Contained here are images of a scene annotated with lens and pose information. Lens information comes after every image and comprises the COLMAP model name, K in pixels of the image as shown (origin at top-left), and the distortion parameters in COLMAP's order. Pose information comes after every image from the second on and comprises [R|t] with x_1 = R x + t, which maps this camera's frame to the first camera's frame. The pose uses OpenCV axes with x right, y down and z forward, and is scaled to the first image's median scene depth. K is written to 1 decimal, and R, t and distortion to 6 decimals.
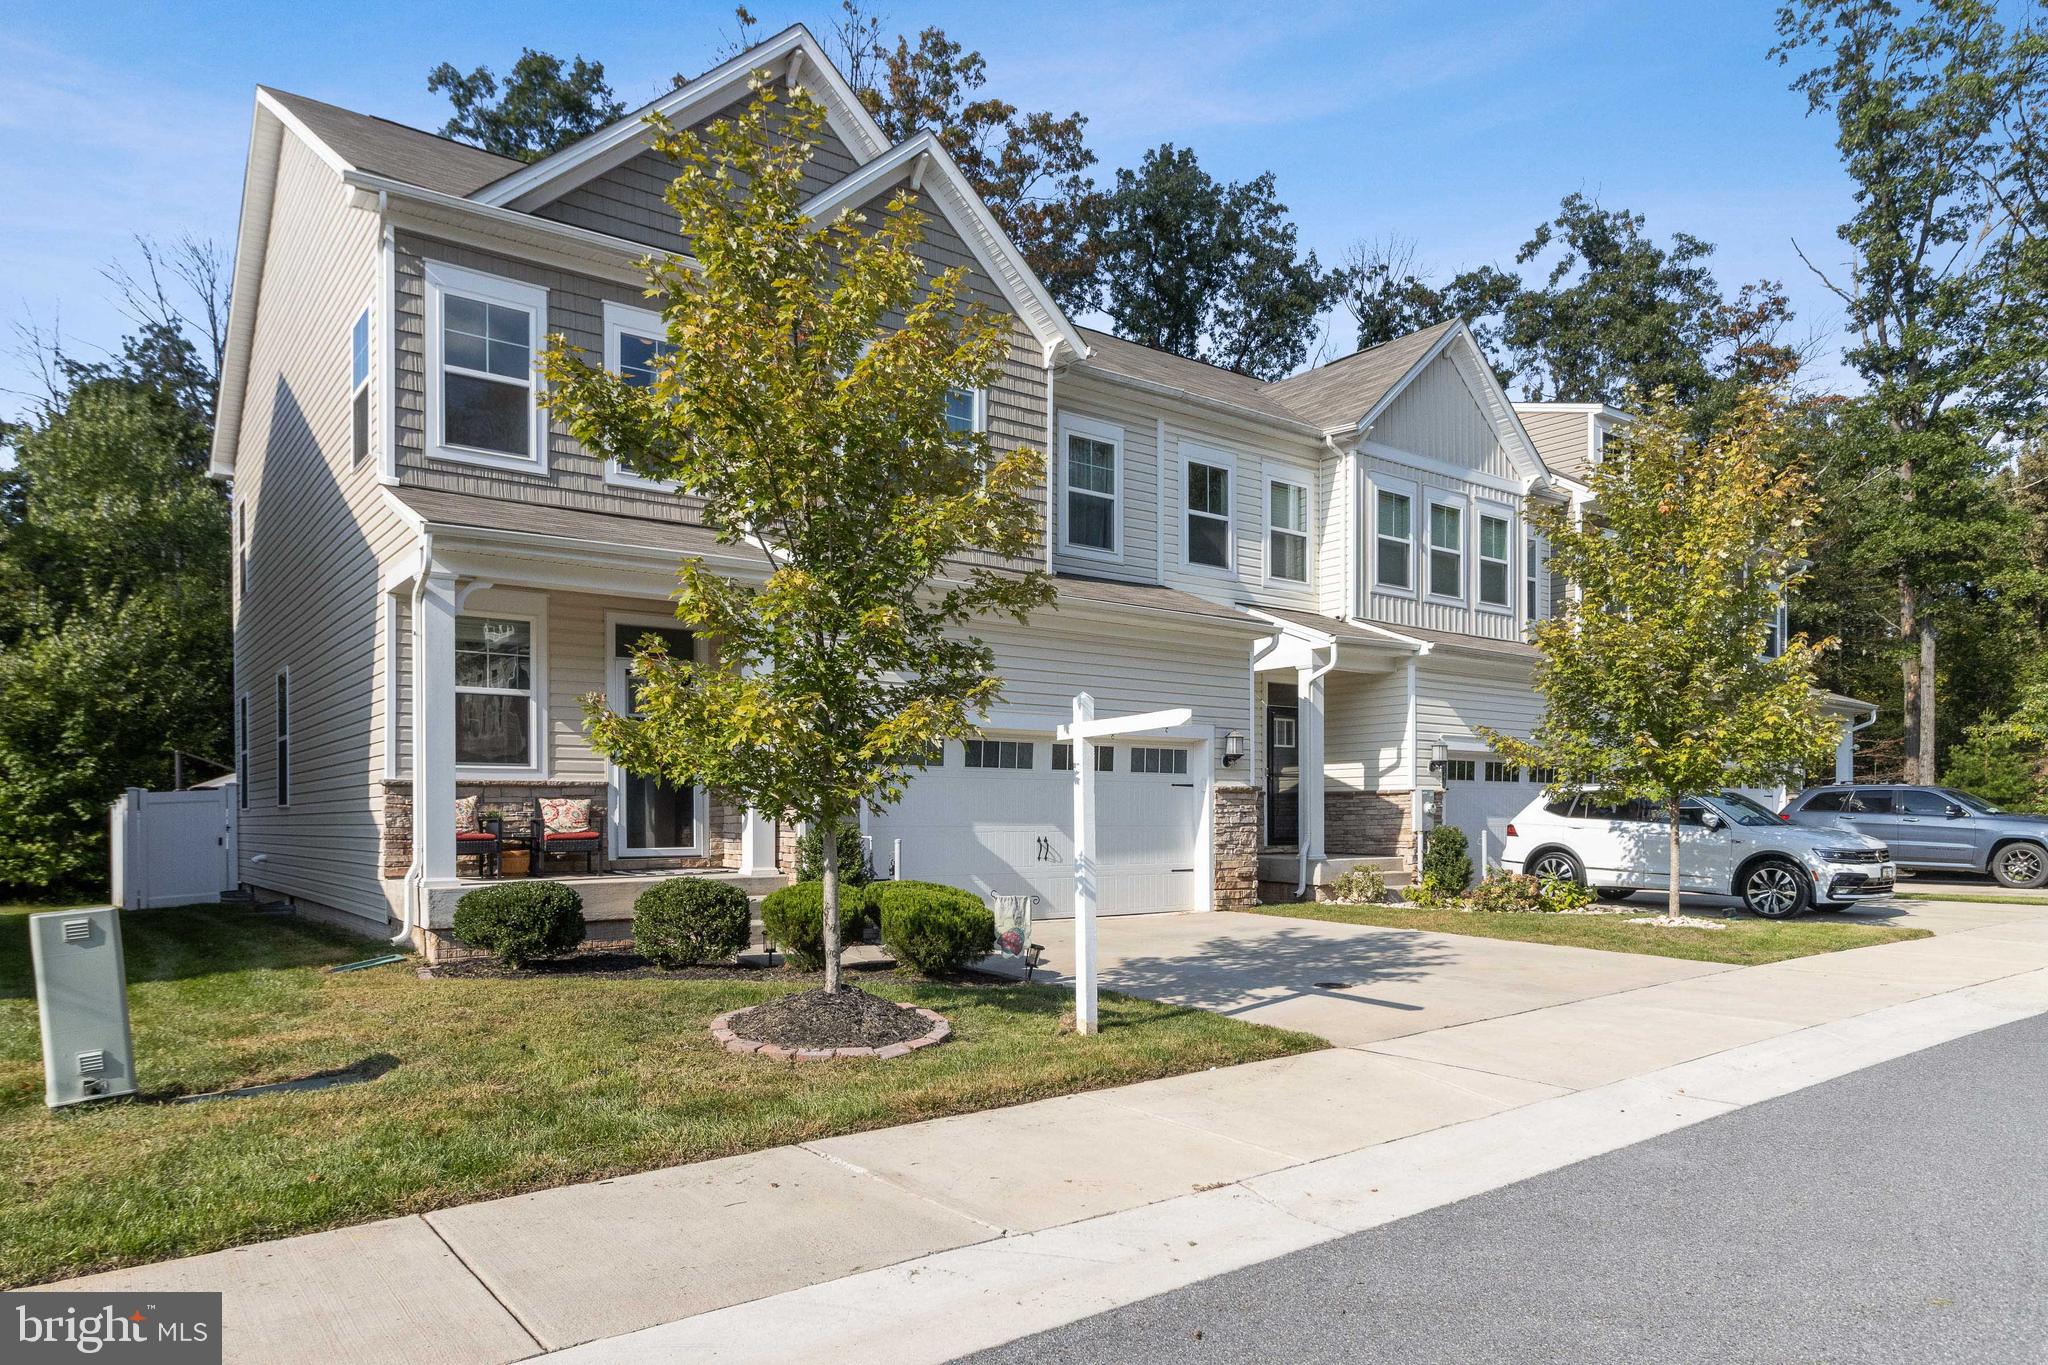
lens RADIAL K [[1301.1, 0, 1011.5], [0, 1301.1, 802.1], [0, 0, 1]] dist [0.006315, -0.000362]
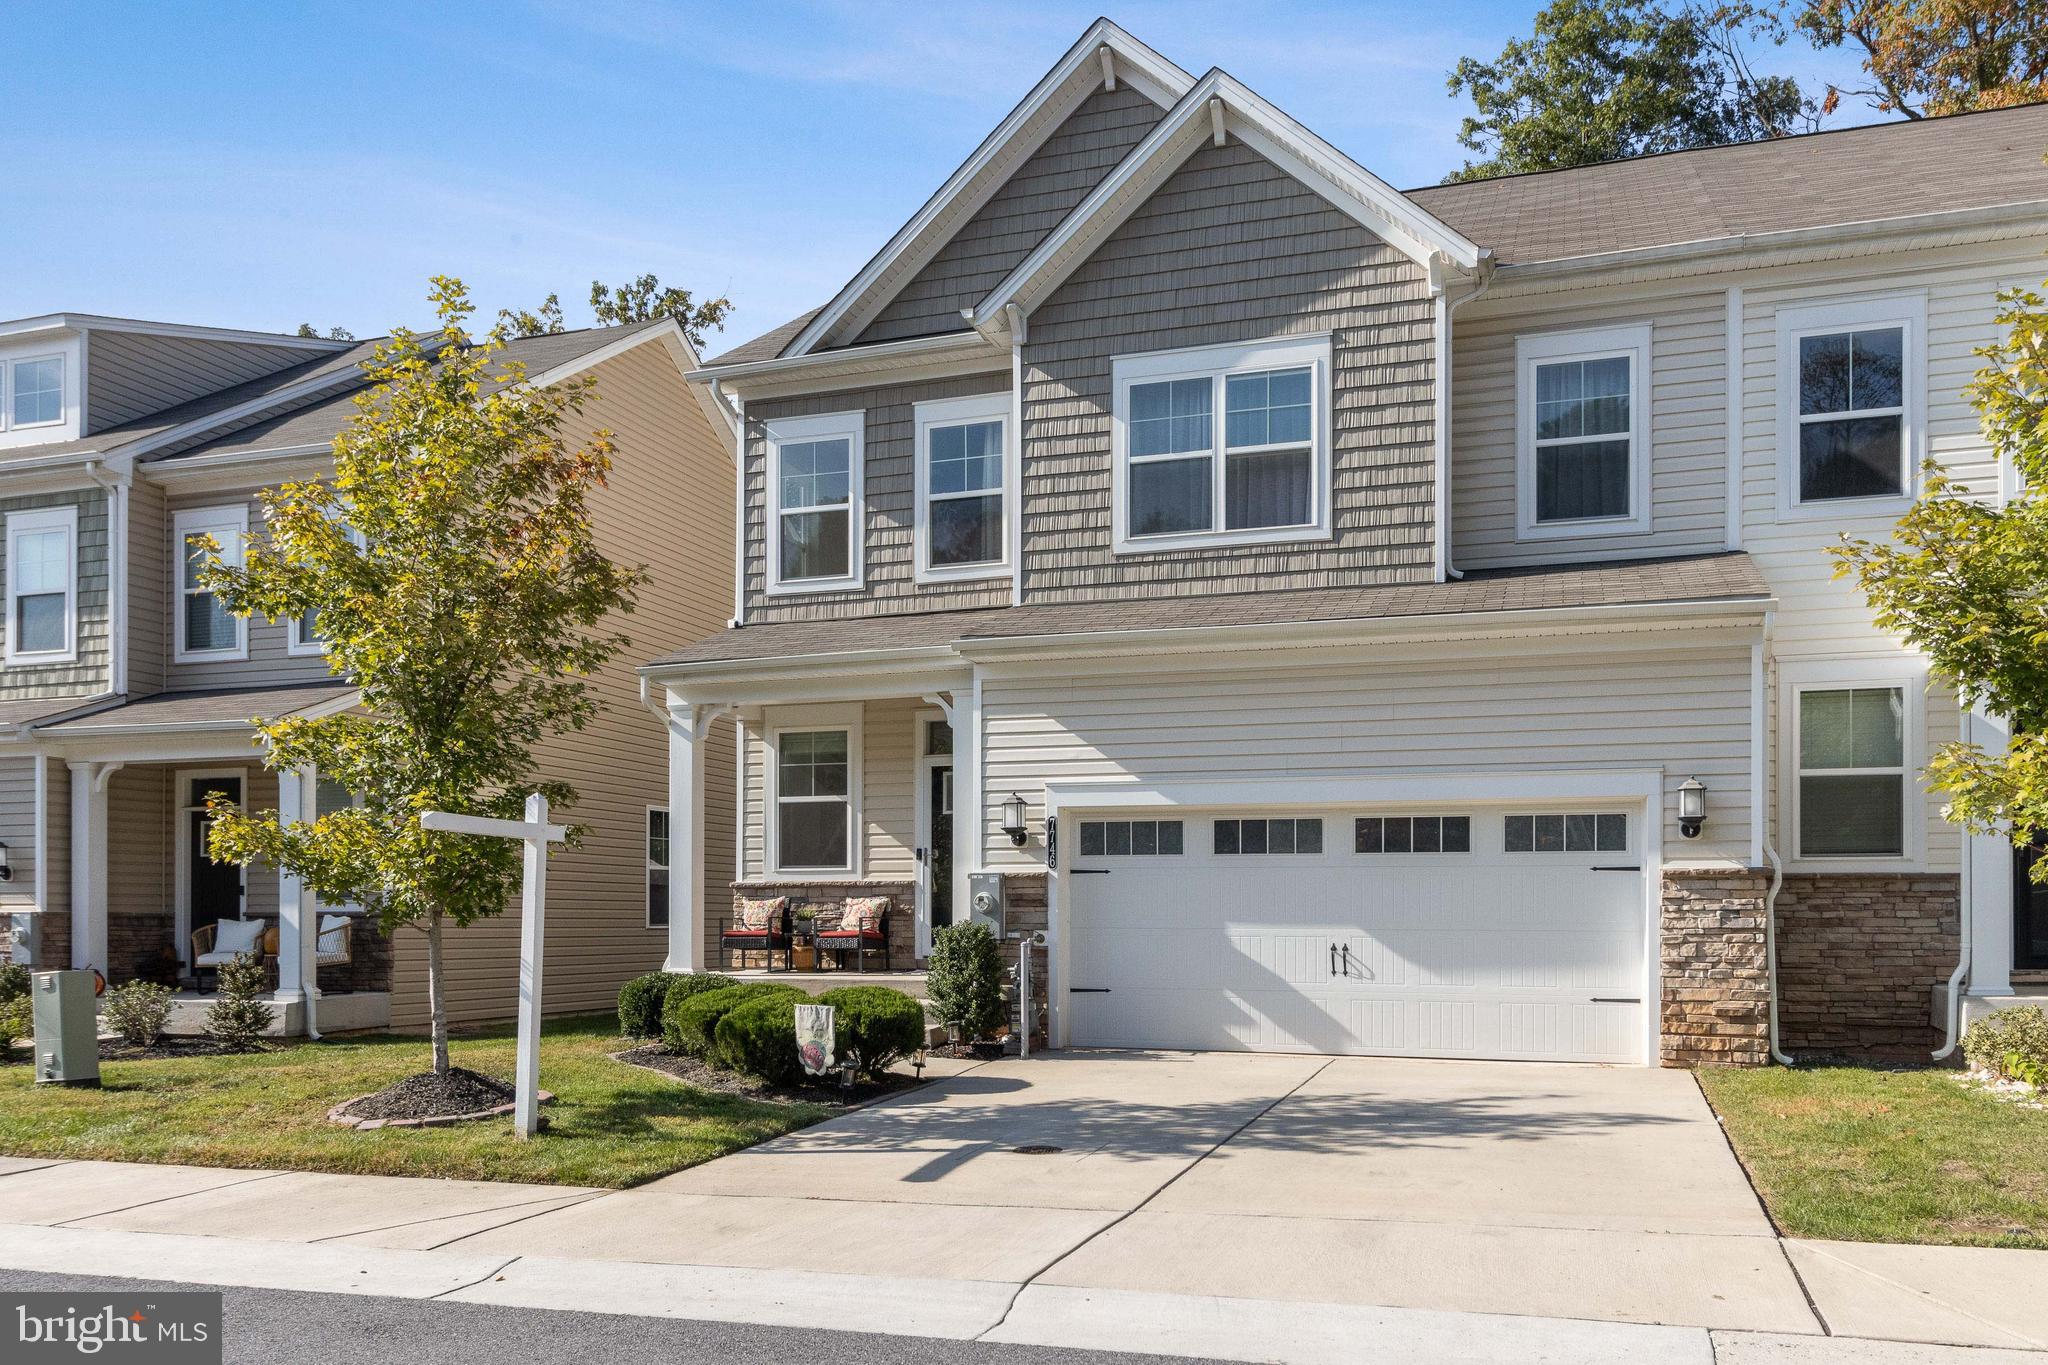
lens RADIAL K [[1604.8, 0, 1030.3], [0, 1604.8, 875.1], [0, 0, 1]] dist [0.009183, -0.006179]
pose [[0.563845, -0.018732, -0.825668, 0.755183], [0.008025, 0.999820, -0.017203, 0.002075], [0.825842, 0.003074, 0.563894, 0.373935]]
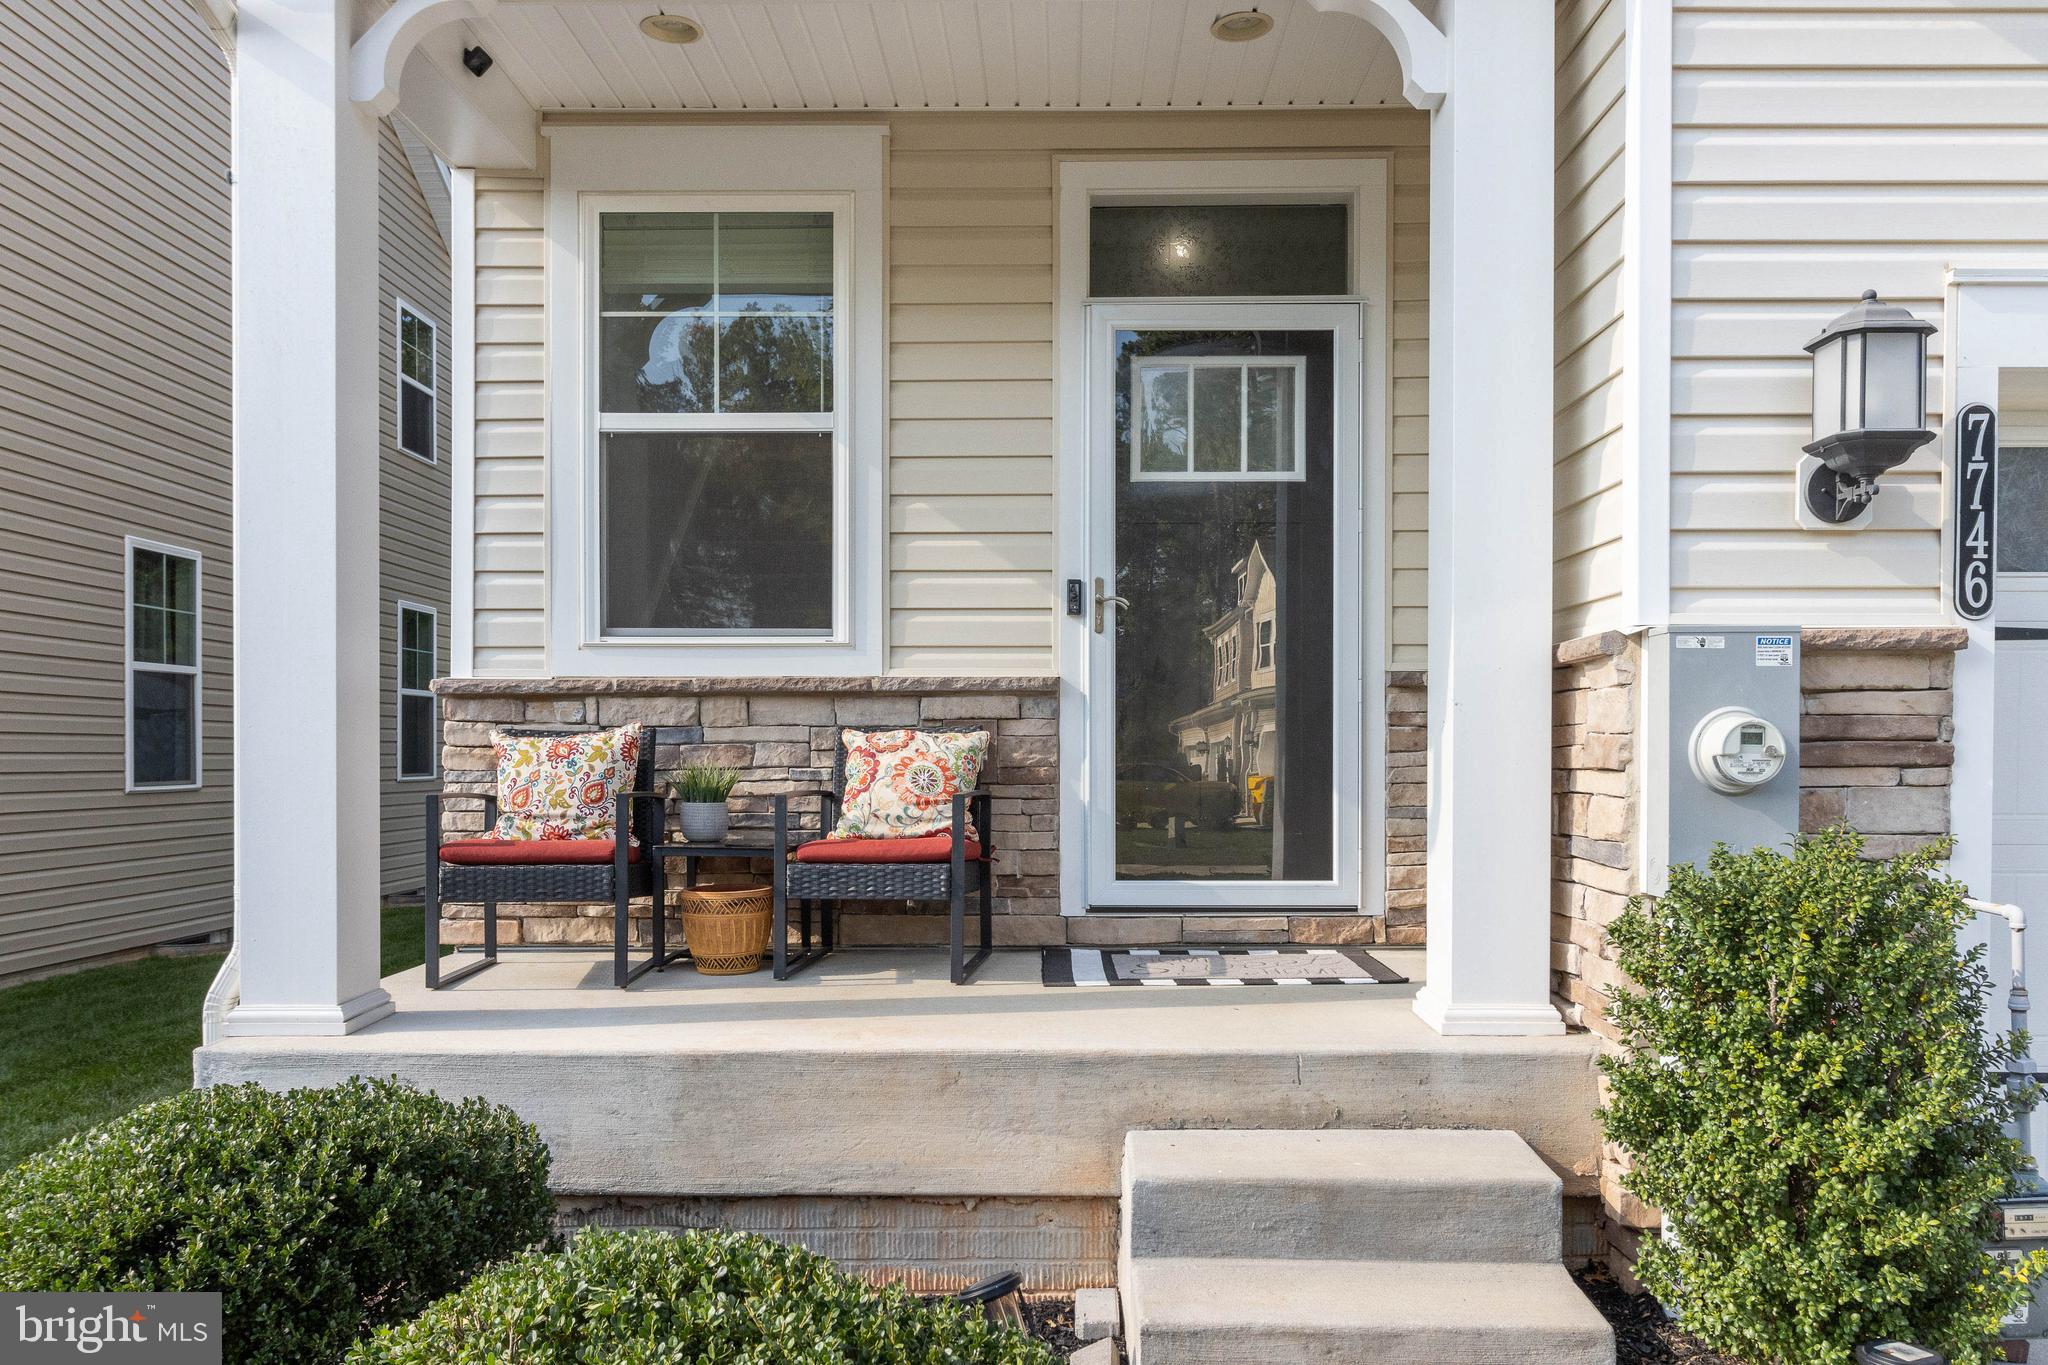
lens RADIAL K [[1471.9, 0, 1053.5], [0, 1471.9, 748.4], [0, 0, 1]] dist [0.003214, -0.002866]
pose [[0.798791, 0.002929, -0.601601, -0.086095], [0.003024, 0.999956, 0.008883, -0.000764], [0.601601, -0.008915, 0.798747, 0.695701]]
